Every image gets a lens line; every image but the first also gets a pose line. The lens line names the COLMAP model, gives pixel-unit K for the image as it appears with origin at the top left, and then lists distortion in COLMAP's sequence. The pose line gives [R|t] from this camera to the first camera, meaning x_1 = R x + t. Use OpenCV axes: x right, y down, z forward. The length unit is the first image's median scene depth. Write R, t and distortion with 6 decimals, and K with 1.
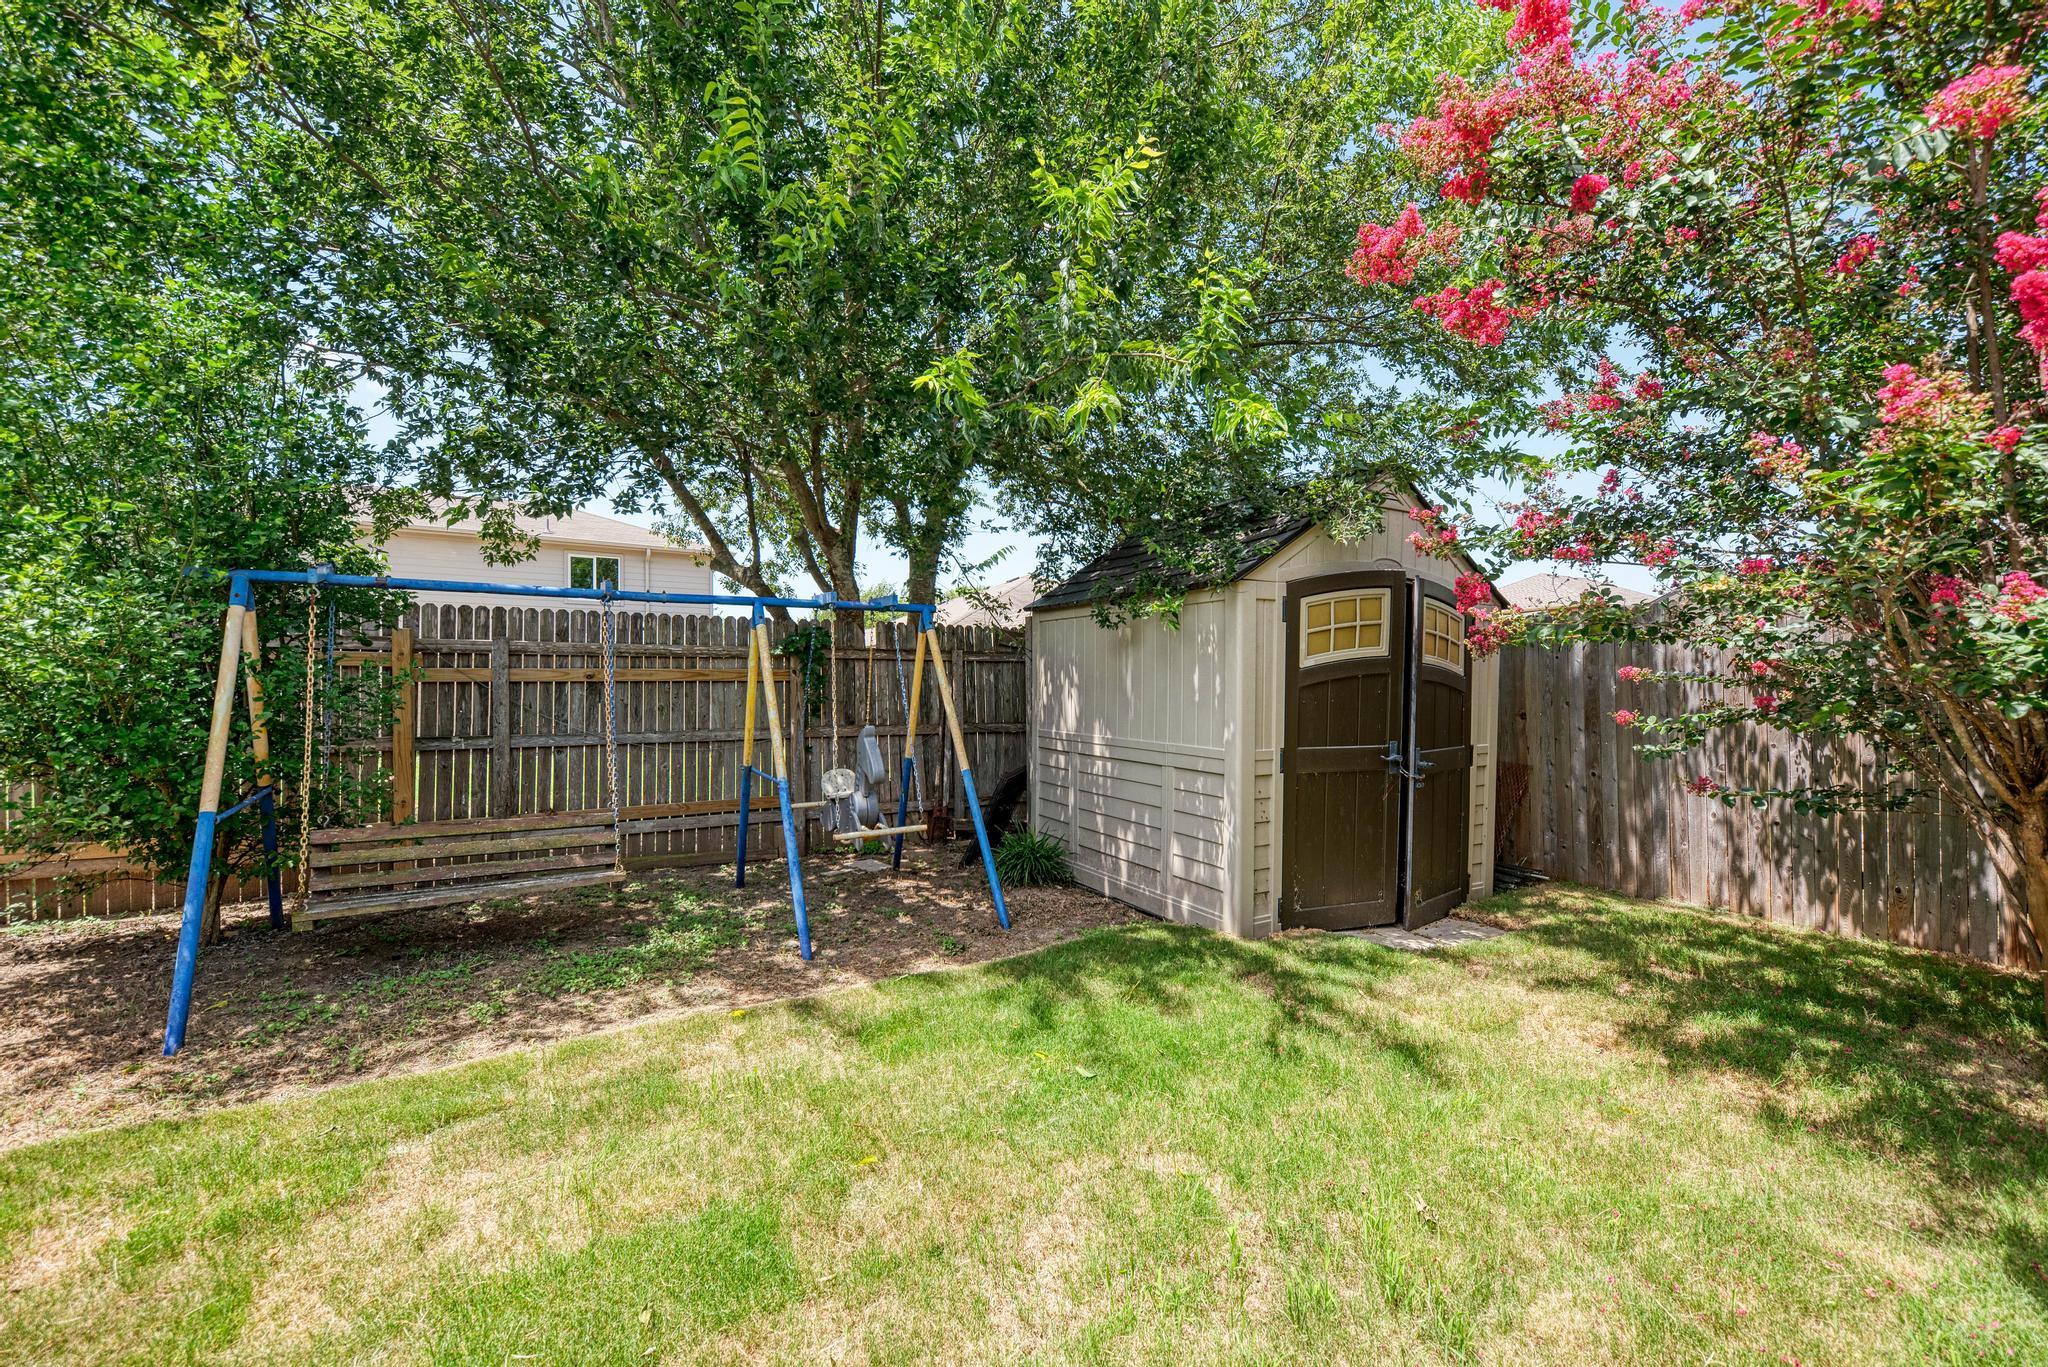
lens RADIAL K [[830.6, 0, 1025.1], [0, 830.6, 696.9], [0, 0, 1]] dist [0.000398, 0.000021]
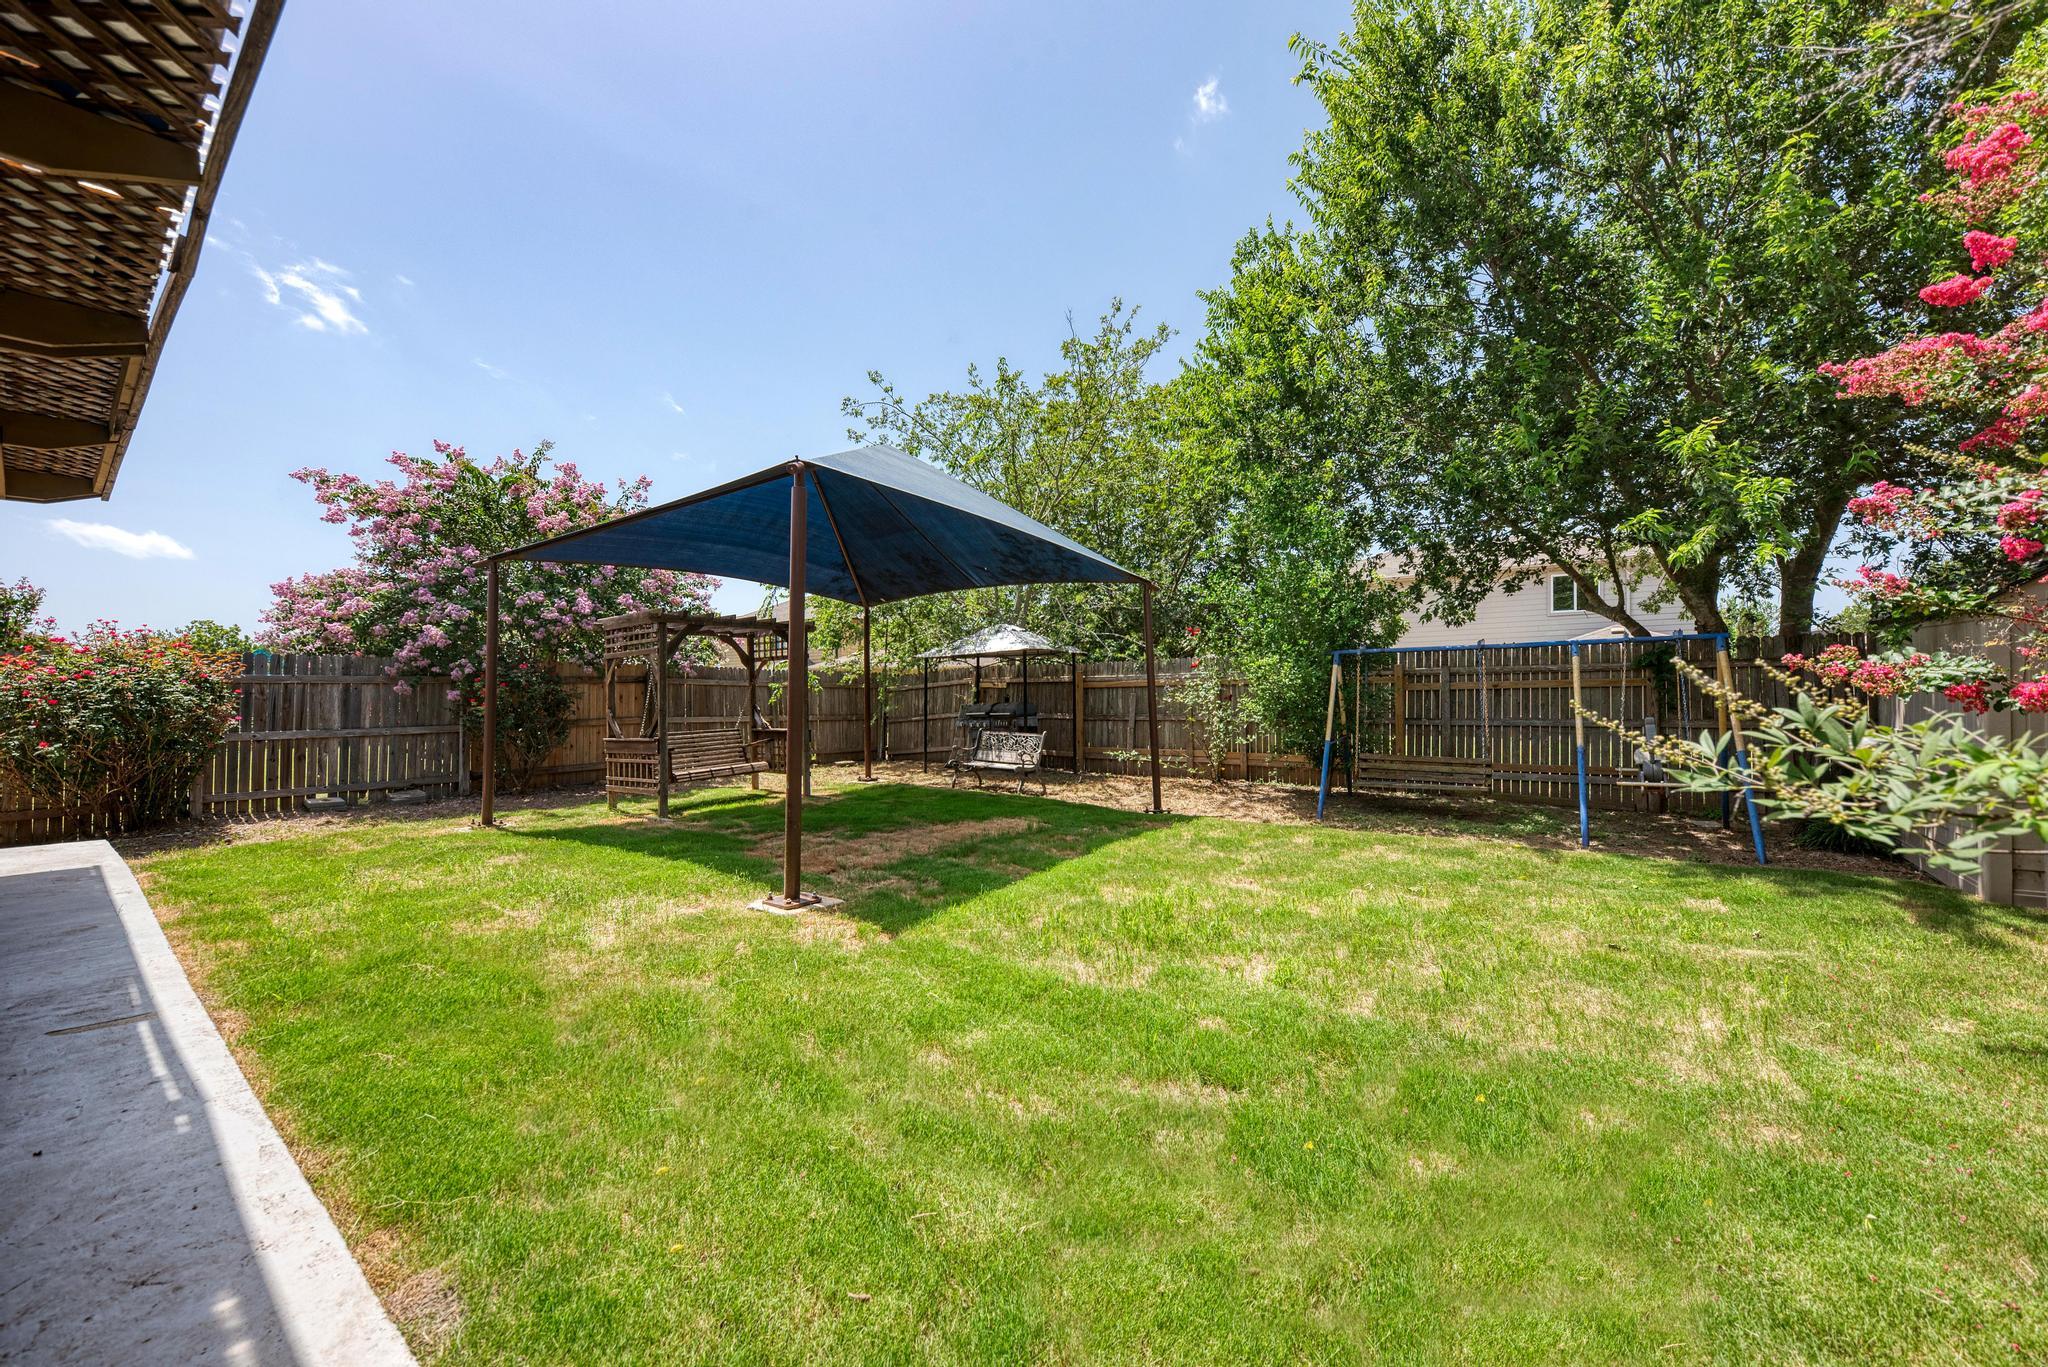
lens RADIAL K [[750.2, 0, 1024.2], [0, 750.2, 687.9], [0, 0, 1]] dist [-0.000095, 0.000004]
pose [[0.402602, -0.010924, -0.915310, 0.592640], [0.005547, 0.999940, -0.009494, -0.013052], [0.915358, -0.001254, 0.402638, -0.614153]]
